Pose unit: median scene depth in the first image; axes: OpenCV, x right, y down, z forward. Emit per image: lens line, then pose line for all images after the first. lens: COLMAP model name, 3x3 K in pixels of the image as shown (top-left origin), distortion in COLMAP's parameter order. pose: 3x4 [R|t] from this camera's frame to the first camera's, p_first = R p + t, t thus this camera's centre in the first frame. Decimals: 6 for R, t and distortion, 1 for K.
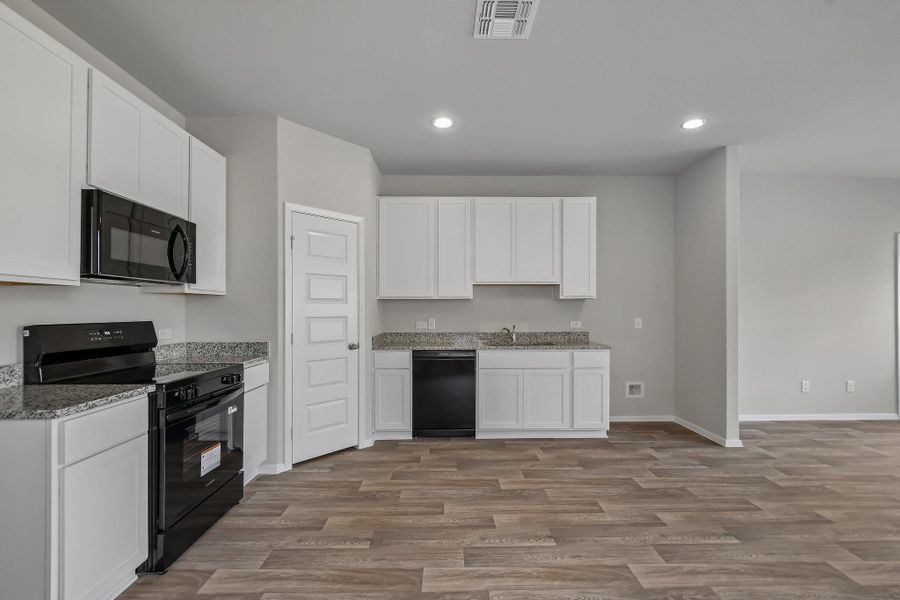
lens RADIAL K [[398.9, 0, 451.2], [0, 398.9, 317.3], [0, 0, 1]] dist [-0.015448, 0.002823]
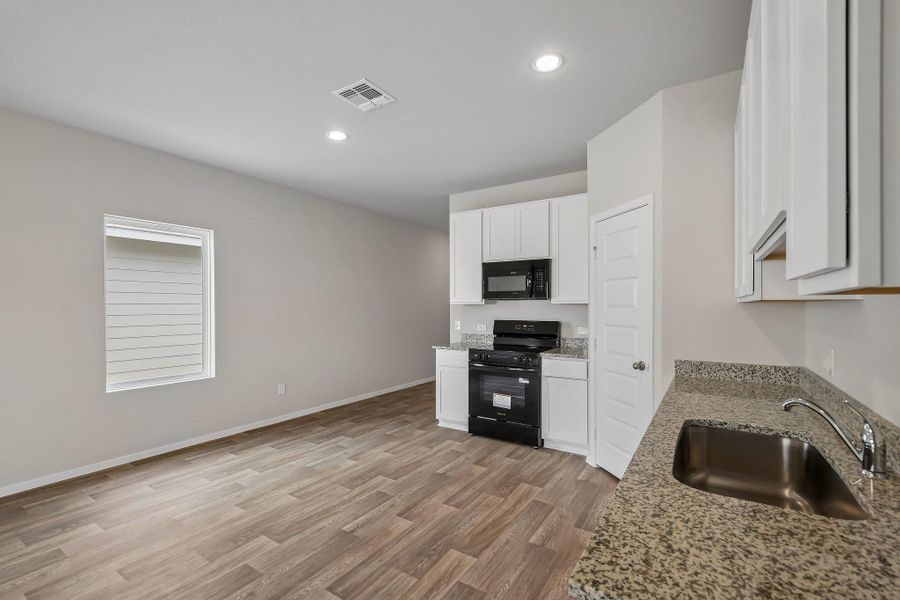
lens RADIAL K [[398.9, 0, 441.2], [0, 398.9, 305.6], [0, 0, 1]] dist [-0.015448, 0.002823]
pose [[-0.579361, -0.001335, -0.815070, 0.605510], [-0.015674, 0.999832, 0.009504, -0.044831], [0.814920, 0.018281, -0.579285, 1.109331]]
